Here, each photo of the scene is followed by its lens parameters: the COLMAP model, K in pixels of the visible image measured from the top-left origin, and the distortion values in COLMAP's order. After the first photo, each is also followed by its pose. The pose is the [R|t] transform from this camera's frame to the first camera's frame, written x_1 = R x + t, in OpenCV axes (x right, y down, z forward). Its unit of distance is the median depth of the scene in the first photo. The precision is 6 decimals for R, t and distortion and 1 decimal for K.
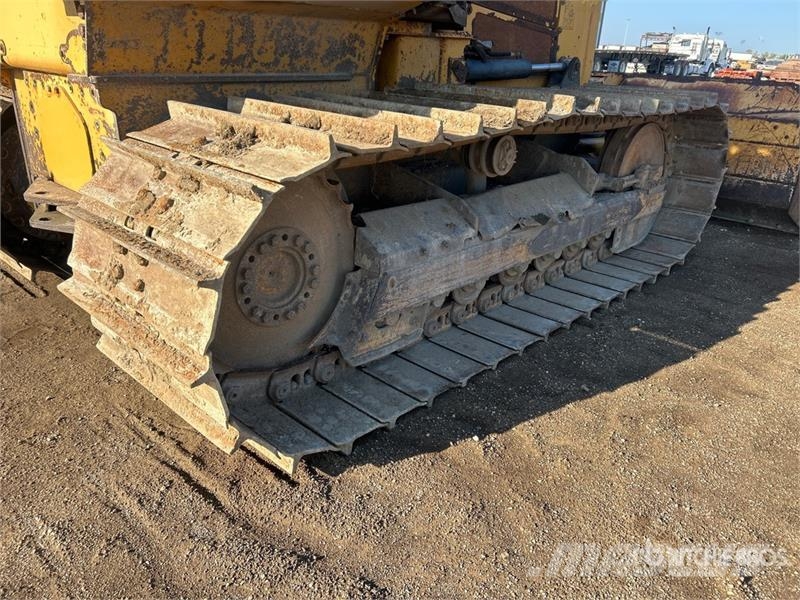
lens RADIAL K [[601.8, 0, 403.9], [0, 601.8, 301.4], [0, 0, 1]] dist [0.050628, -0.053574]
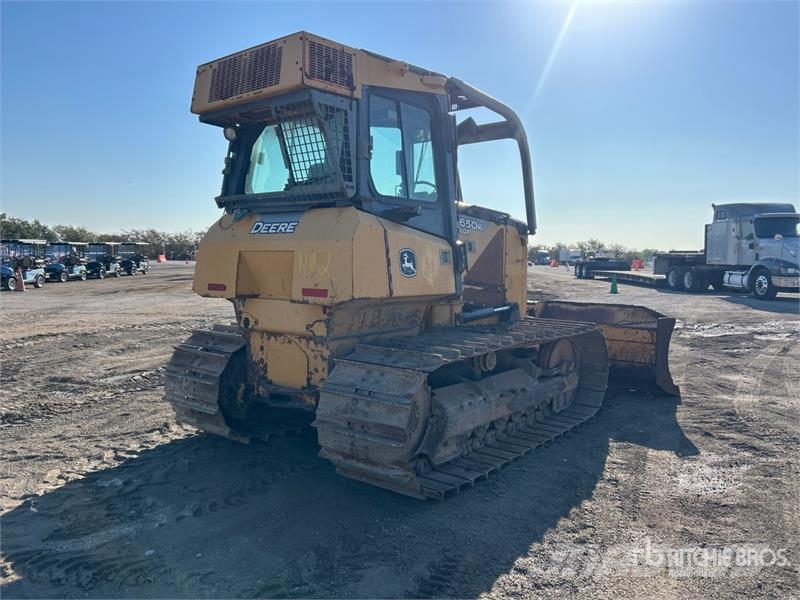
lens RADIAL K [[601.8, 0, 405.6], [0, 601.8, 291.5], [0, 0, 1]] dist [0.050628, -0.053574]
pose [[0.995415, -0.034751, 0.089110, -0.307150], [0.062868, 0.939851, -0.335749, 0.212011], [-0.072082, 0.339812, 0.937727, -1.002018]]
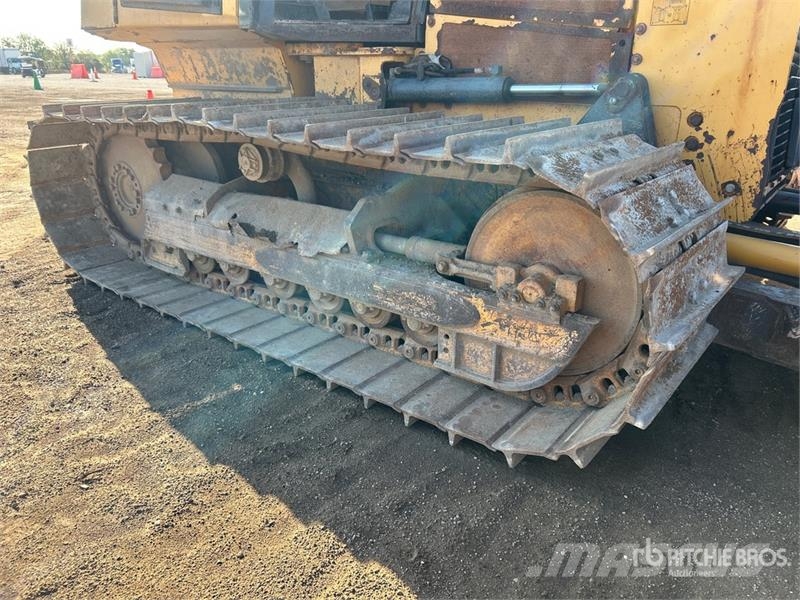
lens RADIAL K [[601.8, 0, 399.5], [0, 601.8, 295.9], [0, 0, 1]] dist [0.050628, -0.053574]
pose [[0.100677, 0.326844, -0.939701, 1.351979], [-0.382691, 0.884555, 0.266663, -0.442898], [0.918374, 0.332768, 0.214134, 1.155067]]
